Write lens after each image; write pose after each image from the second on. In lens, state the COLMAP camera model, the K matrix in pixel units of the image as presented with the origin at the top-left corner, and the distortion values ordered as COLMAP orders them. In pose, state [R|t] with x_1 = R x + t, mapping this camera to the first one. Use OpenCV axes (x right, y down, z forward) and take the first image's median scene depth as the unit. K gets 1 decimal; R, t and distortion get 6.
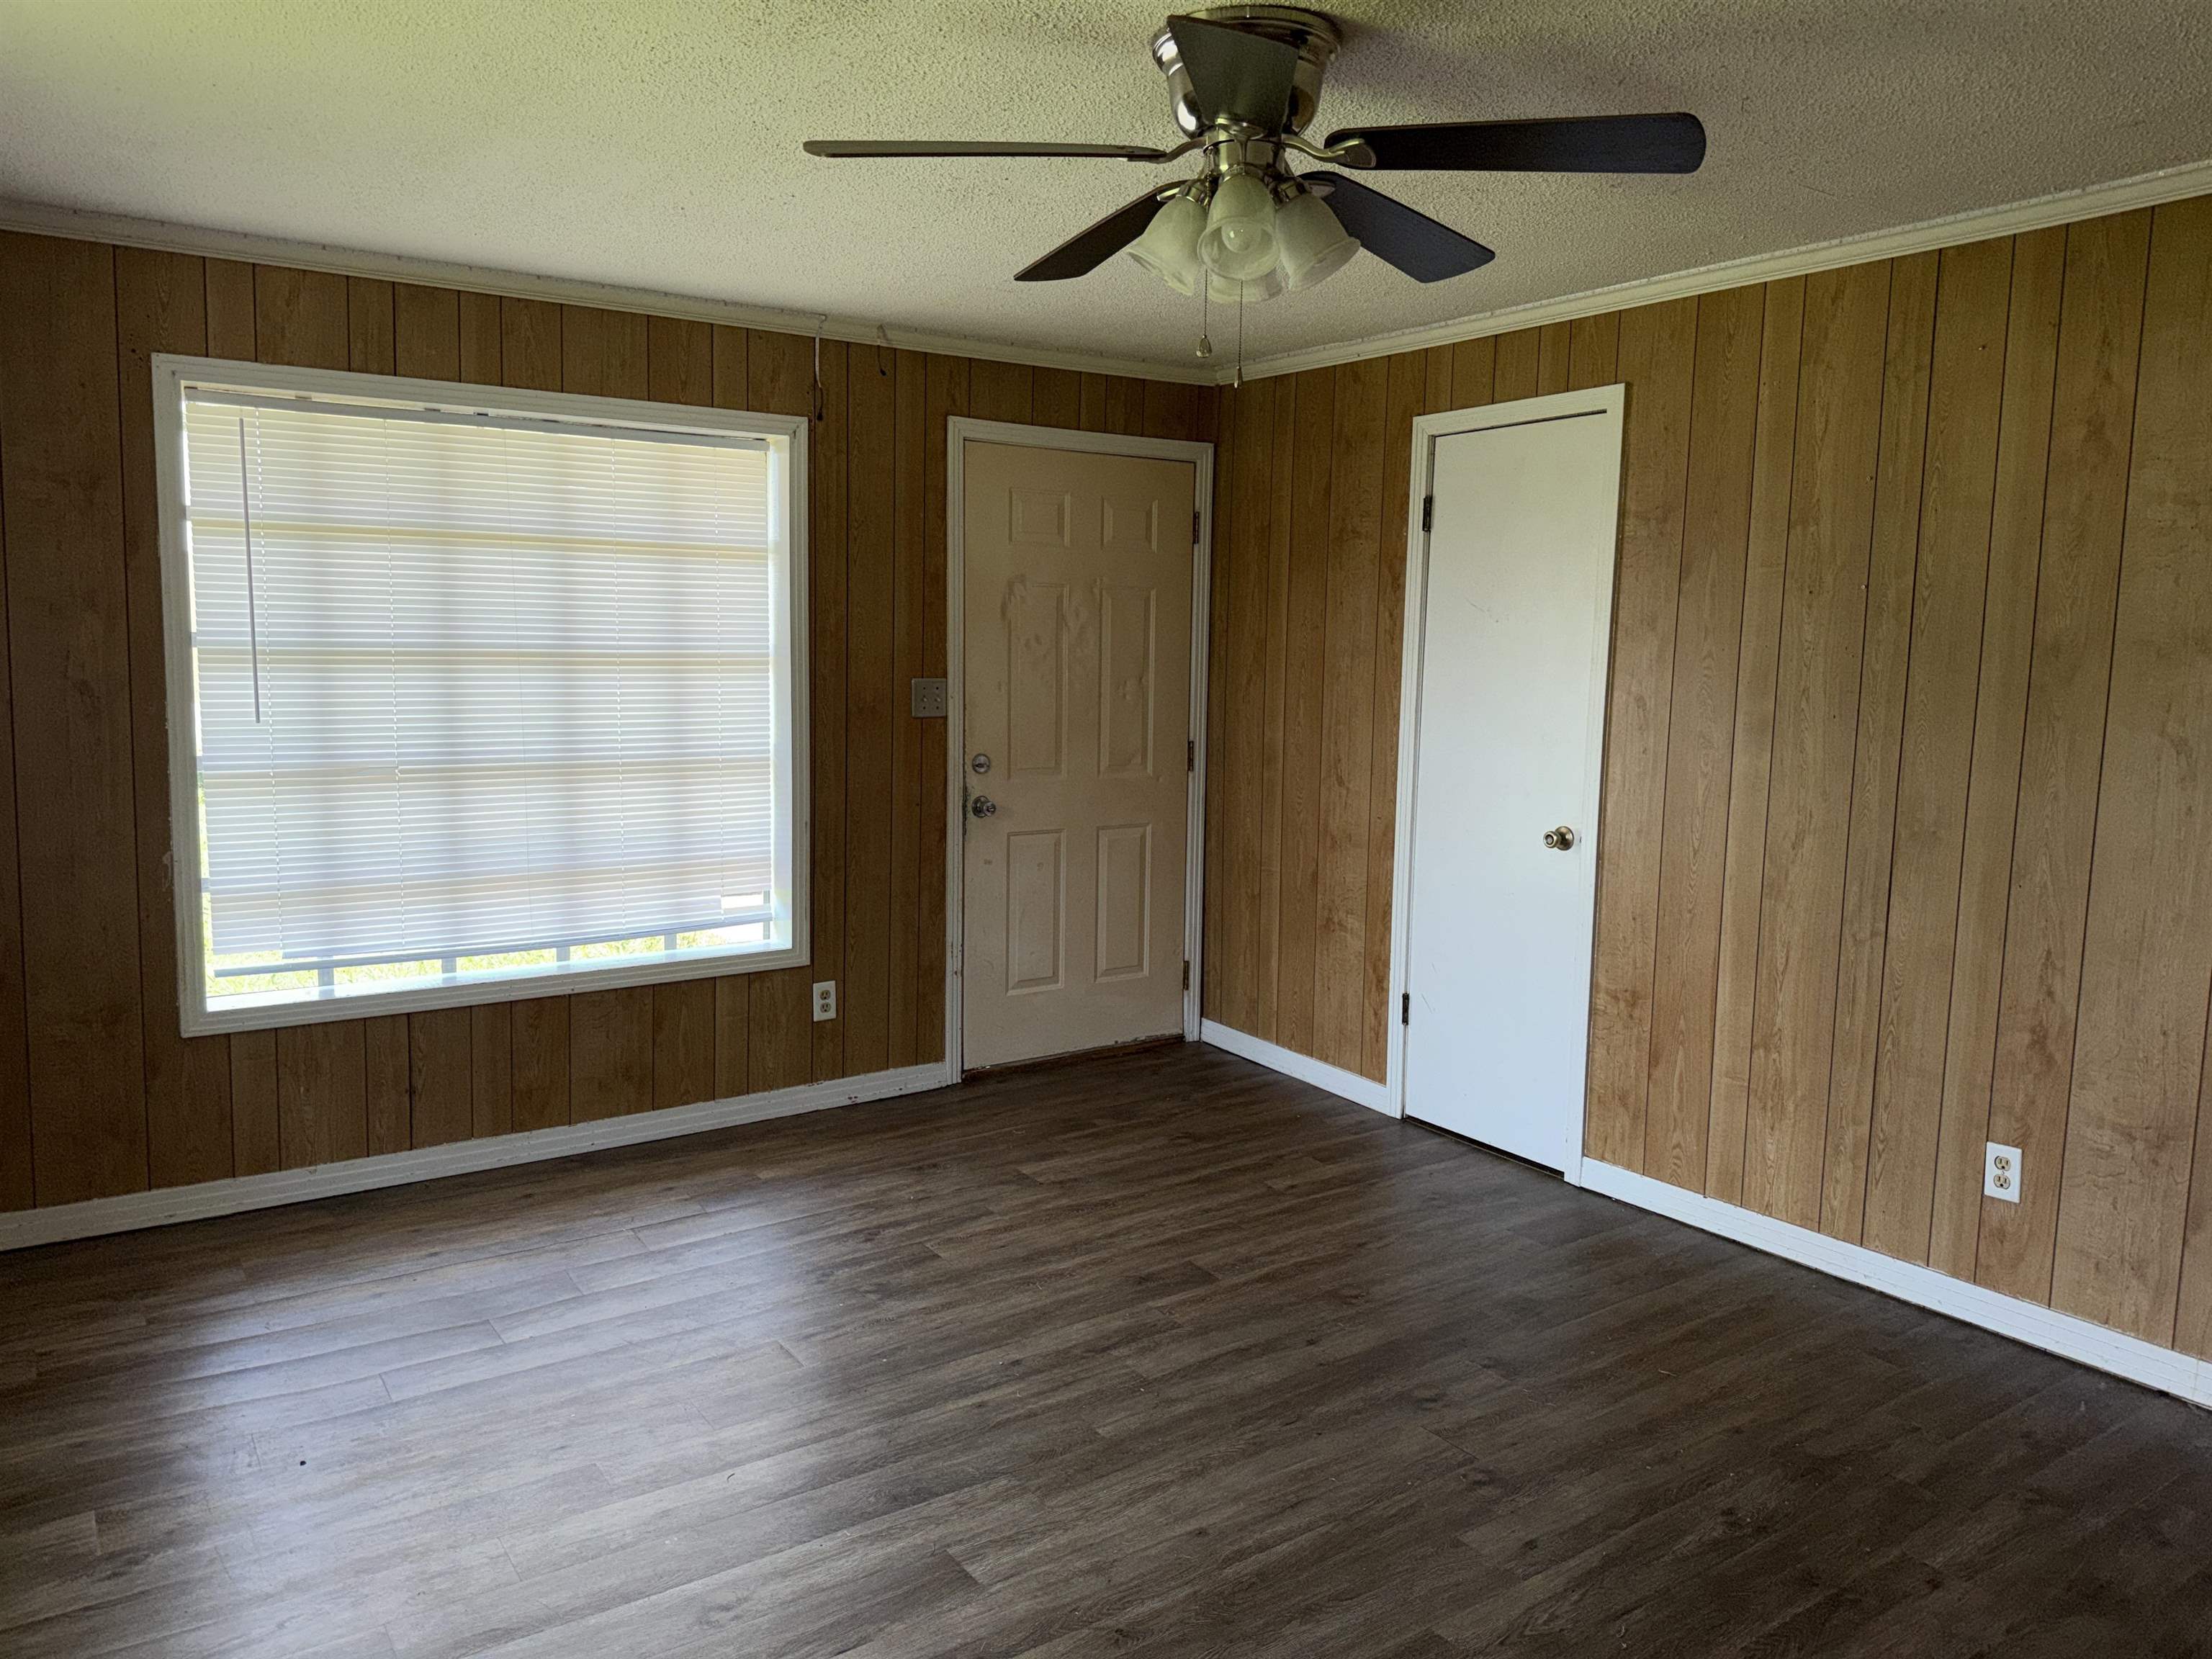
lens RADIAL K [[1572.0, 0, 1101.9], [0, 1572.0, 849.1], [0, 0, 1]] dist [0.114675, -0.145643]
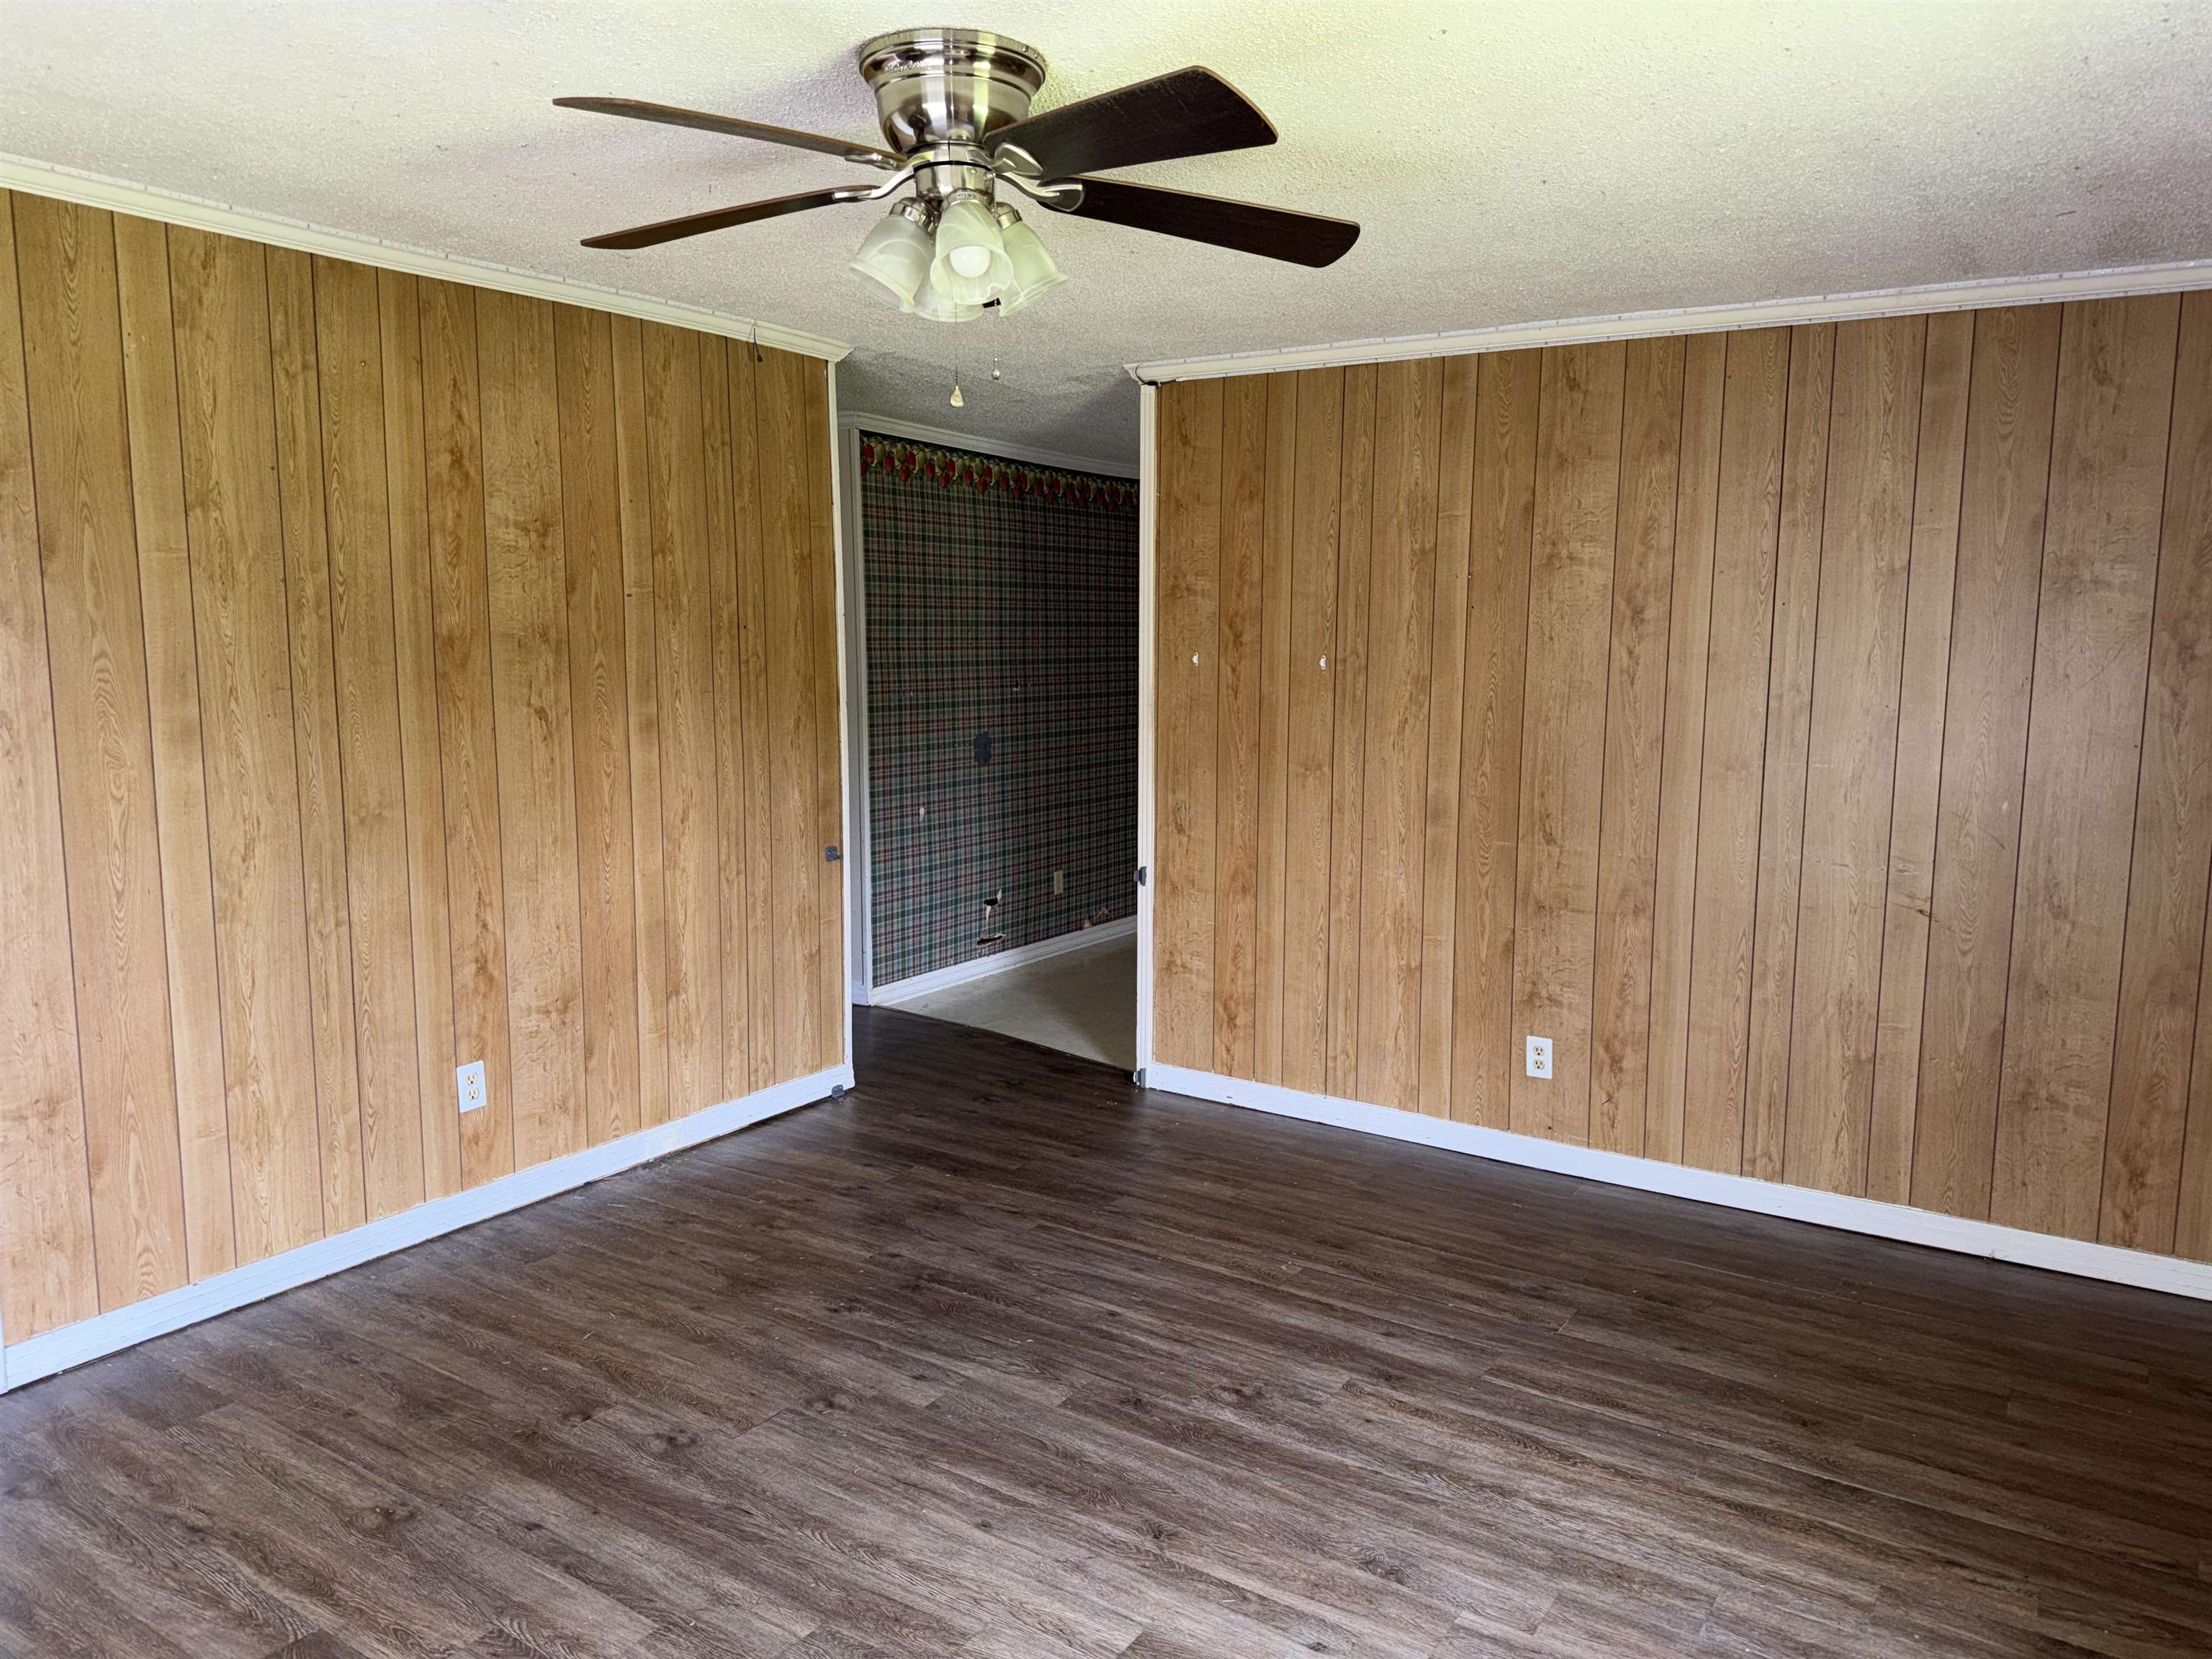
lens RADIAL K [[1539.7, 0, 1132.7], [0, 1539.7, 853.5], [0, 0, 1]] dist [0.083549, -0.062535]
pose [[-0.374676, -0.149417, 0.915037, -0.583960], [0.113396, 0.972135, 0.205172, -0.131513], [-0.920195, 0.180634, -0.347292, 0.834963]]
